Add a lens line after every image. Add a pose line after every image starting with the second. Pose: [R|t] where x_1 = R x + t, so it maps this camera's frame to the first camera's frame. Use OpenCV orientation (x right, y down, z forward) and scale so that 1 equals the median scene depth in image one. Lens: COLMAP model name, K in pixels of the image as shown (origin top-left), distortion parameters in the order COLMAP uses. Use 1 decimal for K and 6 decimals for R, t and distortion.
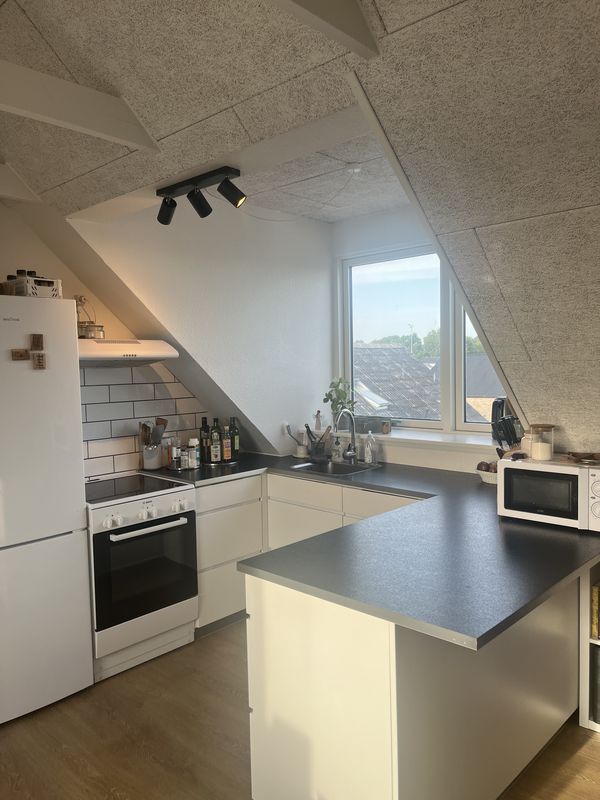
lens RADIAL K [[601.3, 0, 296.0], [0, 601.3, 400.9], [0, 0, 1]] dist [0.050899, -0.076818]
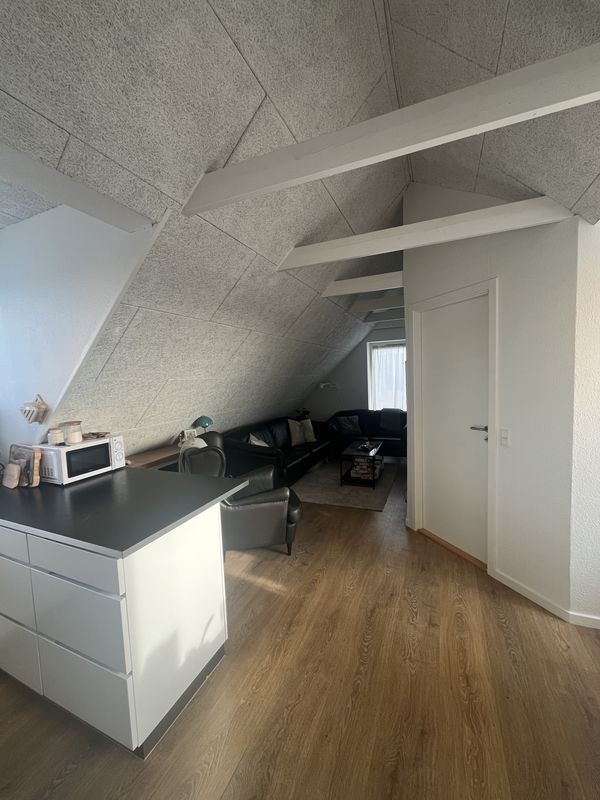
lens RADIAL K [[322.5, 0, 300.3], [0, 322.5, 398.2], [0, 0, 1]] dist [-0.007718, 0.001672]
pose [[-0.337917, -0.031523, 0.940648, -0.553585], [0.107209, 0.991645, 0.071745, -0.017739], [-0.935050, 0.125090, -0.331714, 0.614768]]
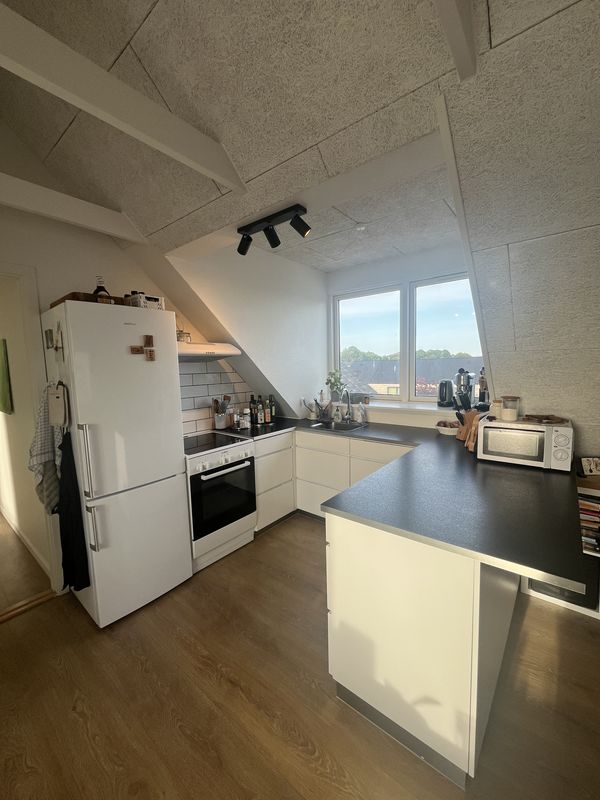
lens RADIAL K [[322.5, 0, 297.2], [0, 322.5, 397.6], [0, 0, 1]] dist [-0.007718, 0.001672]
pose [[0.997112, -0.011545, 0.075066, -0.143231], [0.008916, 0.999338, 0.035263, 0.008653], [-0.075424, -0.034492, 0.996555, 0.231646]]
